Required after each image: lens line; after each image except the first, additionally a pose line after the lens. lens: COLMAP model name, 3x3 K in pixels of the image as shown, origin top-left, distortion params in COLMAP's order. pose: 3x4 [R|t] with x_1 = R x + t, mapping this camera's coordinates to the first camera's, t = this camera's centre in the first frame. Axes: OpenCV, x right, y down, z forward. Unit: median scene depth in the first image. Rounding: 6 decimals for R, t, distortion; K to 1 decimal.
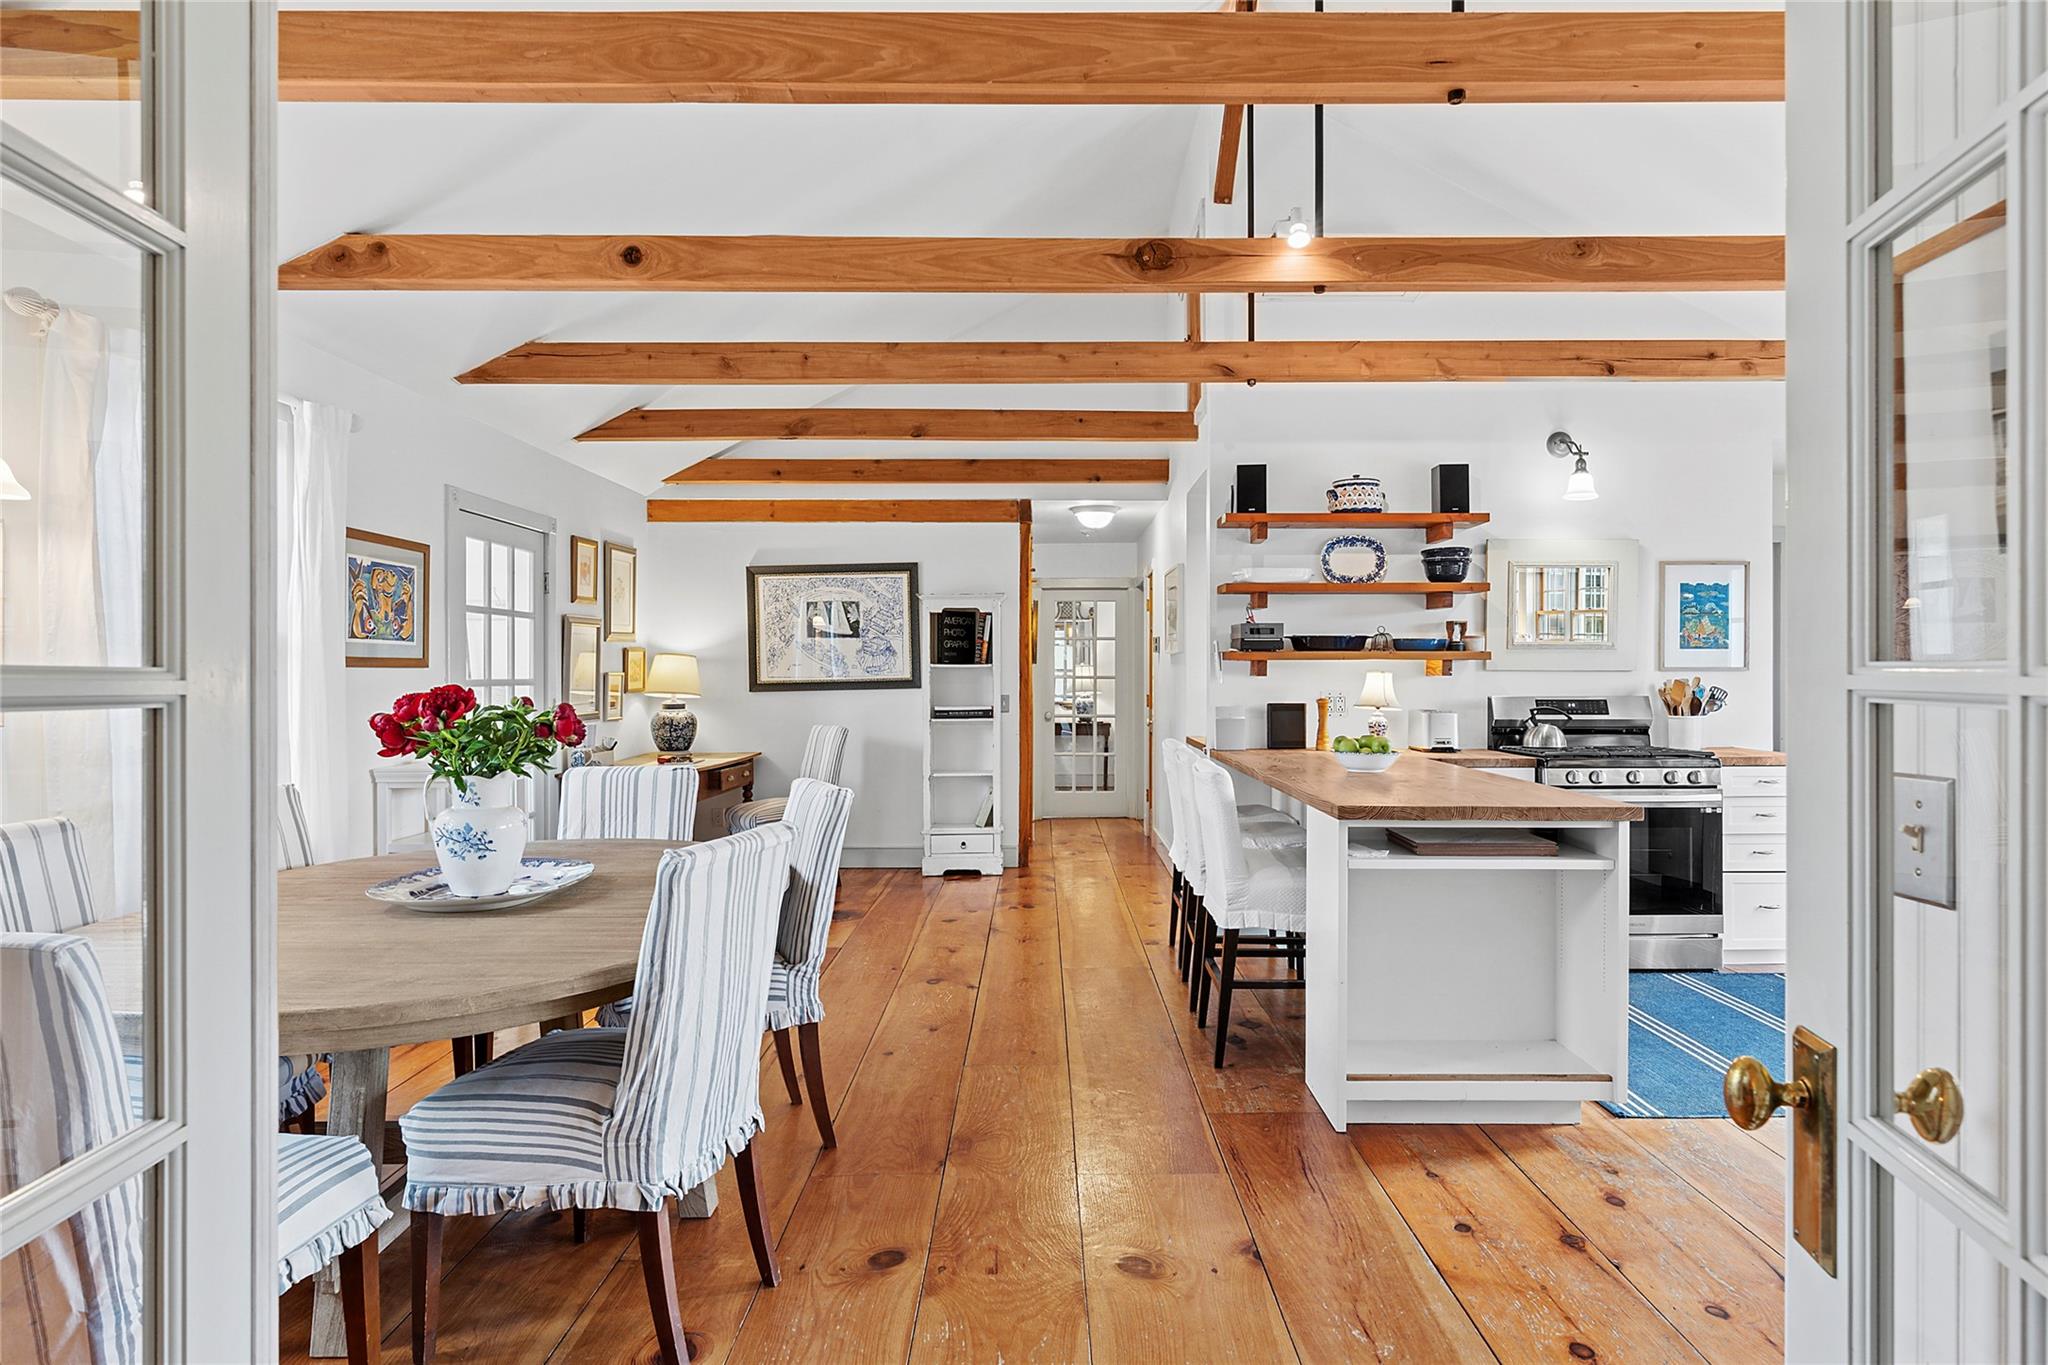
lens RADIAL K [[1121.3, 0, 1023.1], [0, 1121.3, 674.9], [0, 0, 1]] dist [0.000181, 0.000011]
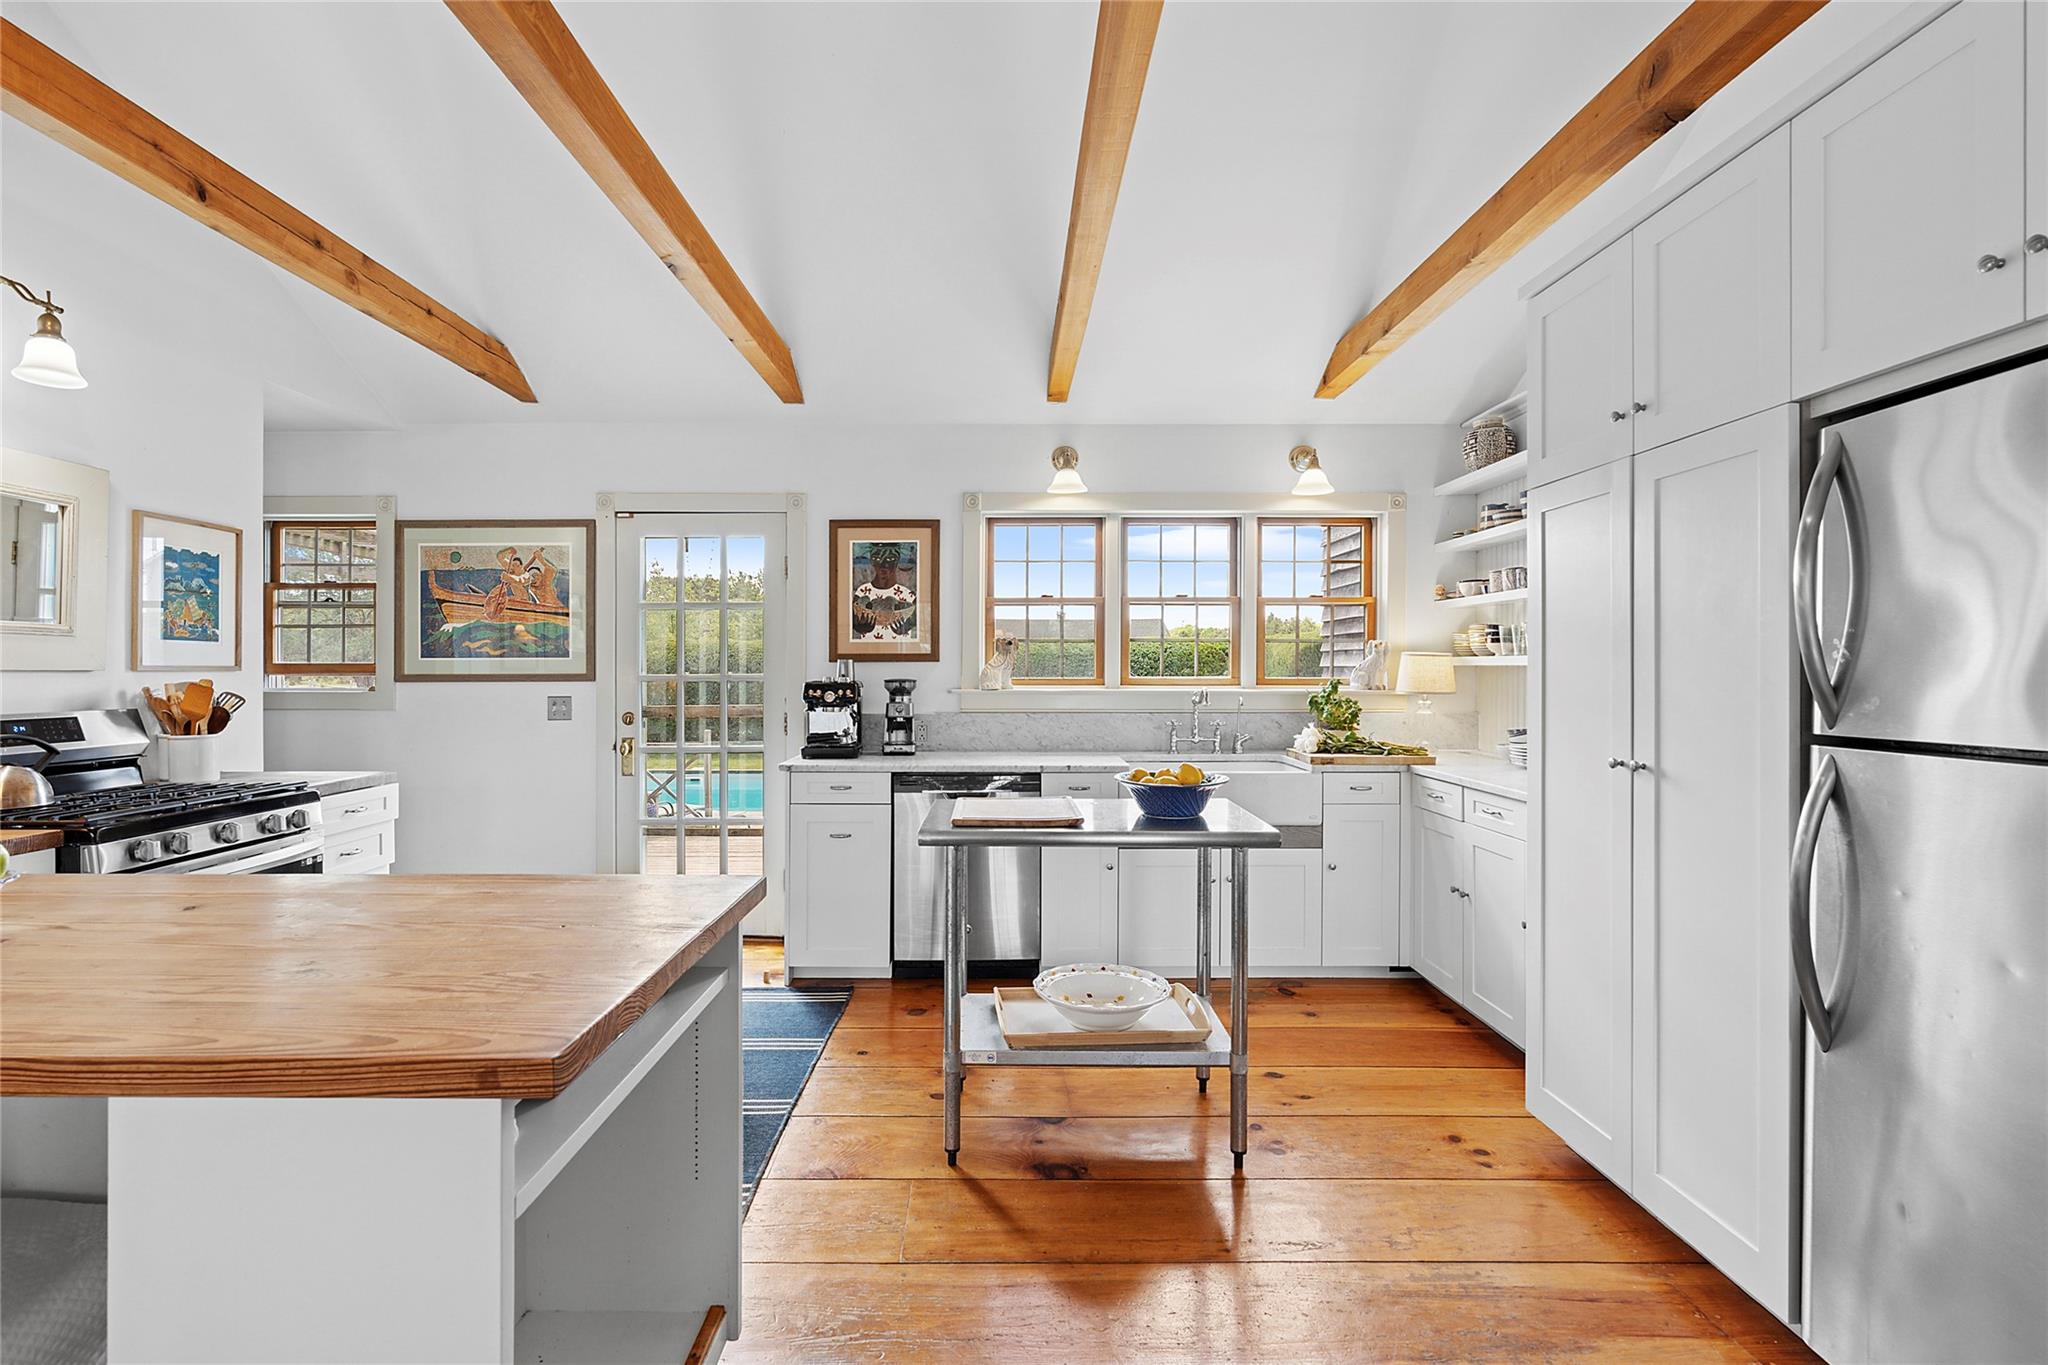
lens RADIAL K [[932.0, 0, 1004.6], [0, 932.0, 671.0], [0, 0, 1]] dist [-0.011266, -0.000116]
pose [[-0.011907, 0.005456, 0.999914, 0.003170], [-0.005132, 0.999972, -0.005518, -0.002926], [-0.999916, -0.005197, -0.011879, 0.480138]]
